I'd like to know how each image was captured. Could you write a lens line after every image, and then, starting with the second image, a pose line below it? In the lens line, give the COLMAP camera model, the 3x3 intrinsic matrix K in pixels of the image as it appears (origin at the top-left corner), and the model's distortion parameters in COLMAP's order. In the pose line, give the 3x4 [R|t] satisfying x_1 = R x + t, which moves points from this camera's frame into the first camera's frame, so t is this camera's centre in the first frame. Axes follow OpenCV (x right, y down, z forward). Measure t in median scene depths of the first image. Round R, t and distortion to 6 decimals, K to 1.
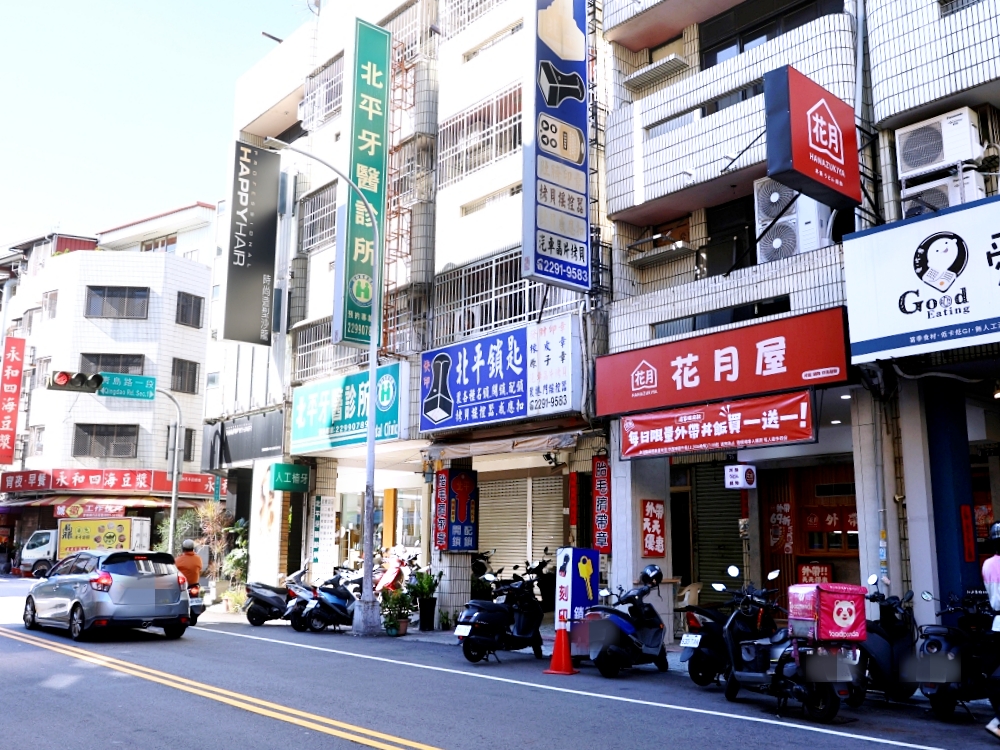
lens RADIAL K [[922.2, 0, 499.4], [0, 922.2, 382.9], [0, 0, 1]] dist [0.000836, 0.000000]
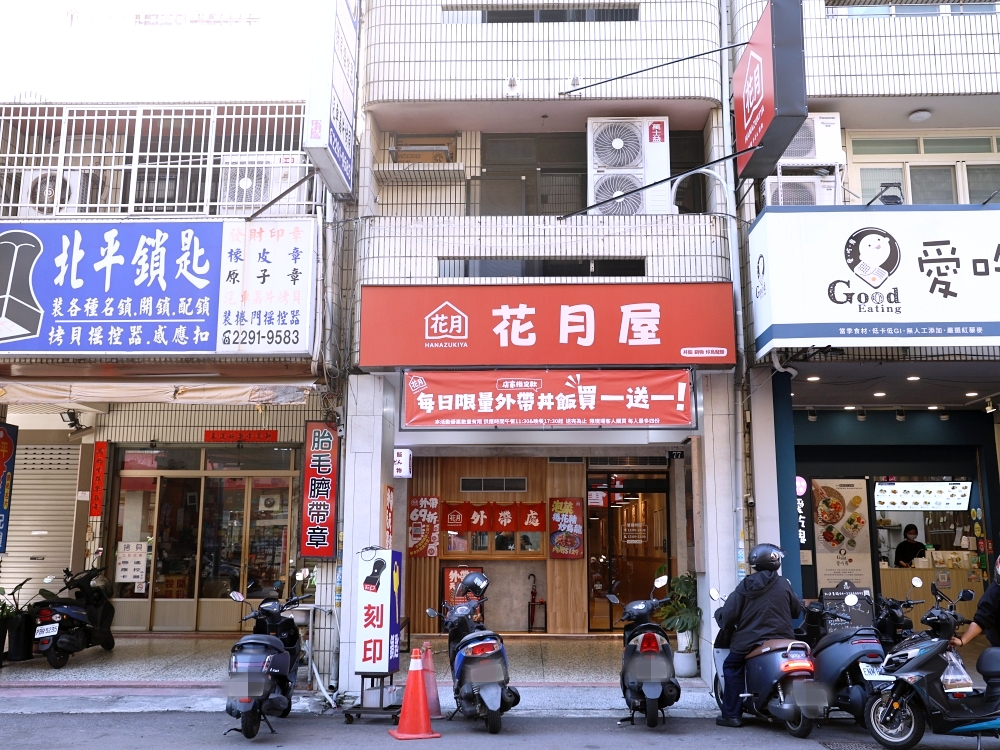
lens RADIAL K [[964.7, 0, 503.9], [0, 964.7, 368.3], [0, 0, 1]] dist [0.000653, 0.000000]
pose [[0.683823, 0.134796, 0.717089, -0.373917], [-0.128613, 0.989667, -0.063388, 0.074175], [-0.718223, -0.048880, 0.694093, 0.414982]]
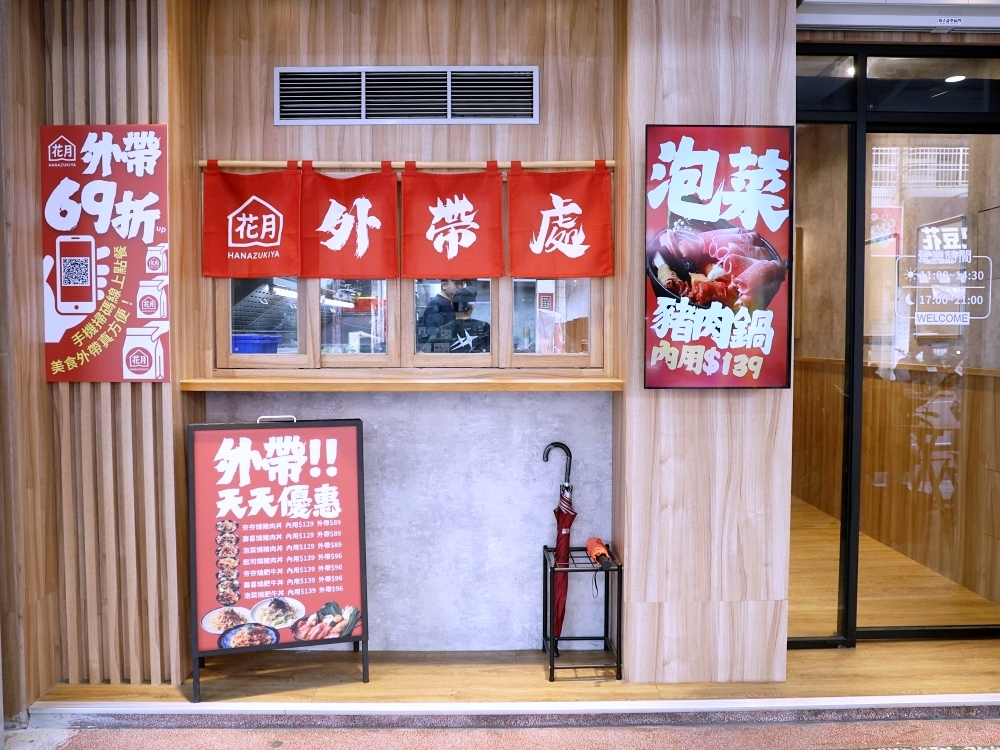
lens RADIAL K [[789.4, 0, 500.2], [0, 789.4, 376.2], [0, 0, 1]] dist [-0.008055, -0.001737]
pose [[0.659455, -0.040557, 0.750649, 0.287346], [-0.129540, 0.977476, 0.166615, 0.177609], [-0.740499, -0.207114, 0.639348, 1.015612]]
